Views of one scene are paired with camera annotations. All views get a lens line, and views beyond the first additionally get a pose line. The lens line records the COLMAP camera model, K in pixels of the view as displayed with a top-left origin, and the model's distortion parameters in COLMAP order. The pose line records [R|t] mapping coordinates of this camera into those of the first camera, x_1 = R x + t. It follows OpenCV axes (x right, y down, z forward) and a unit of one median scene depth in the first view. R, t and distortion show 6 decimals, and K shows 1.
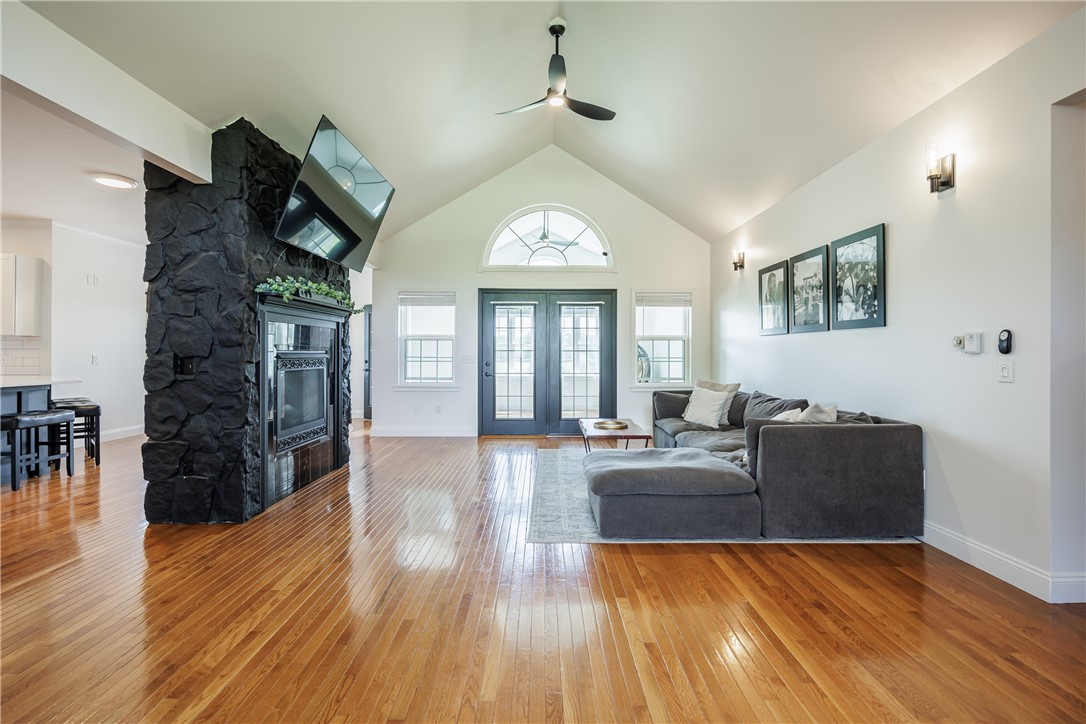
lens RADIAL K [[498.7, 0, 542.0], [0, 498.7, 351.5], [0, 0, 1]] dist [-0.006430, 0.001434]
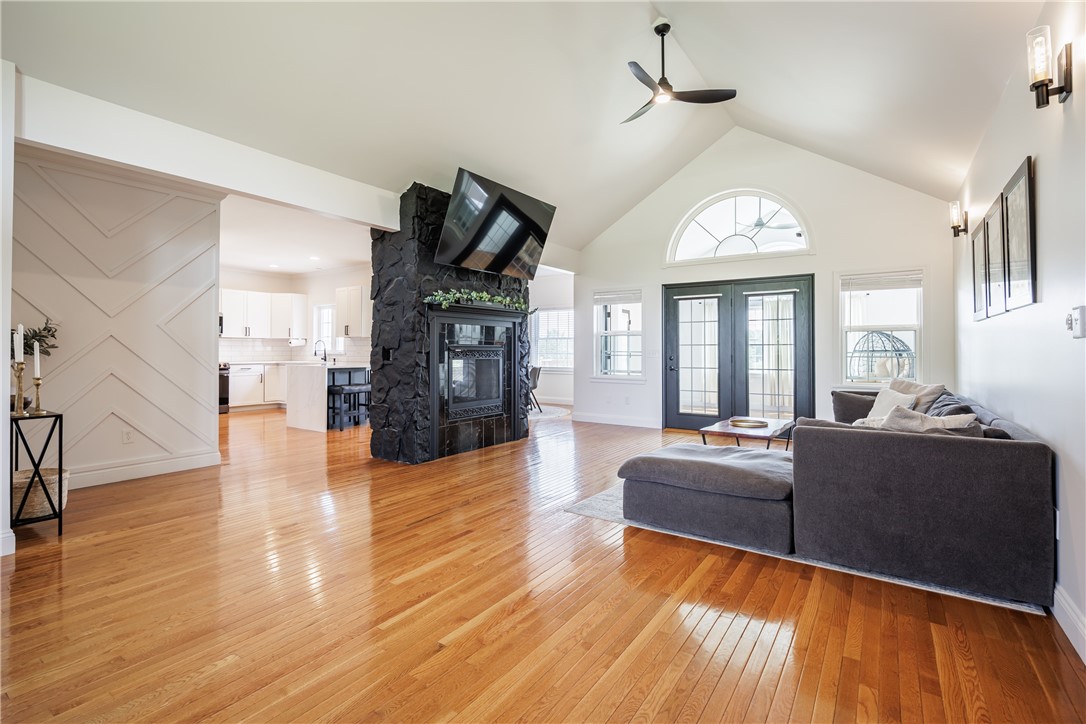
lens RADIAL K [[498.7, 0, 541.6], [0, 498.7, 346.0], [0, 0, 1]] dist [-0.006430, 0.001434]
pose [[0.820191, -0.005153, -0.572066, 0.492537], [0.001182, 0.999973, -0.007314, 0.013722], [0.572088, 0.005323, 0.820175, 0.030783]]
